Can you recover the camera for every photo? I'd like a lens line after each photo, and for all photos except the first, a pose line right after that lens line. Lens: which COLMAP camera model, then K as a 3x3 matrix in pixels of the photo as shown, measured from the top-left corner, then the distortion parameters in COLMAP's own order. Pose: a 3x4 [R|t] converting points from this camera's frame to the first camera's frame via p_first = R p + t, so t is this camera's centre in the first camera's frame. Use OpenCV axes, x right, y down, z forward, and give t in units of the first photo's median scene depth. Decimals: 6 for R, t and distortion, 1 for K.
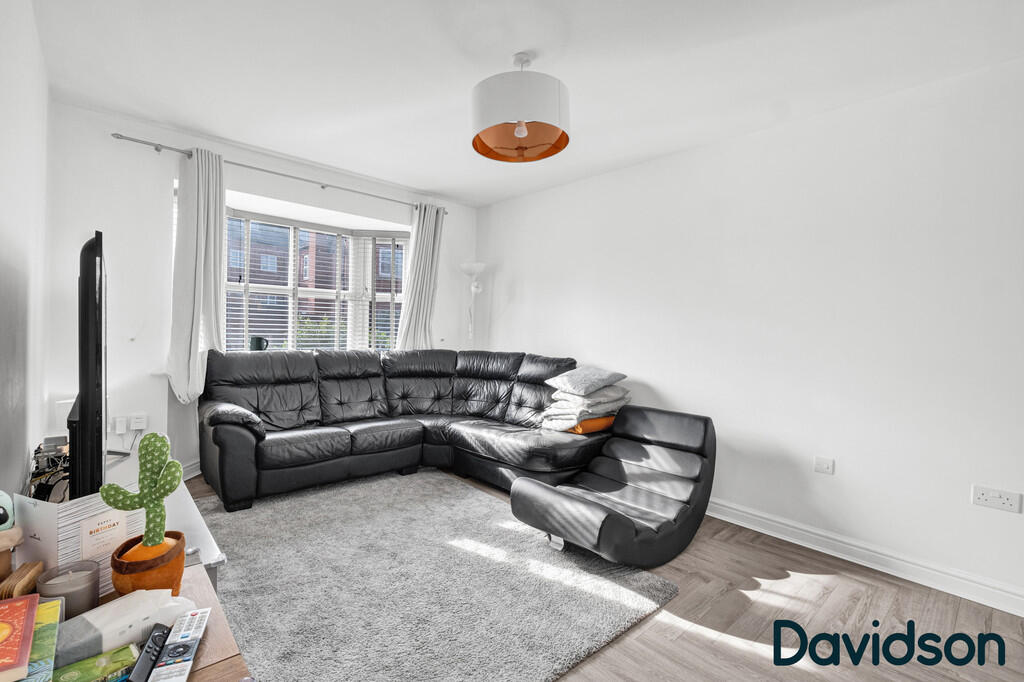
lens RADIAL K [[424.8, 0, 541.0], [0, 424.8, 337.6], [0, 0, 1]] dist [-0.001293, -0.000169]
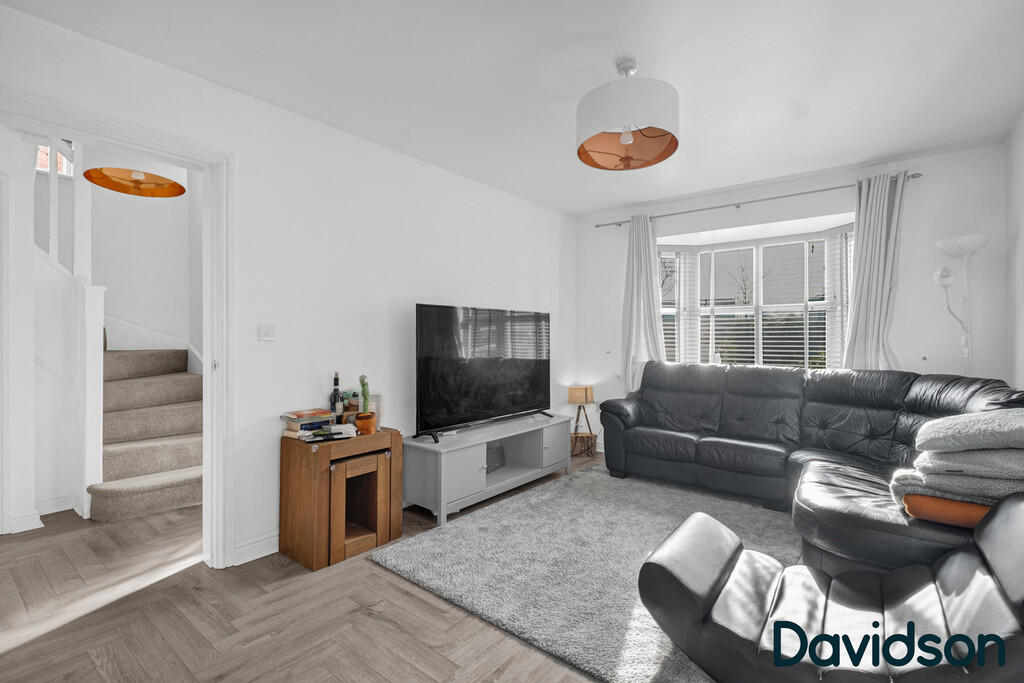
lens RADIAL K [[446.8, 0, 512.0], [0, 446.8, 341.5], [0, 0, 1]] dist [0.000869, -0.000054]
pose [[0.201357, -0.022217, -0.979266, 0.587981], [-0.016597, 0.999522, -0.026089, 0.013027], [0.979377, 0.021506, 0.200892, 0.347392]]
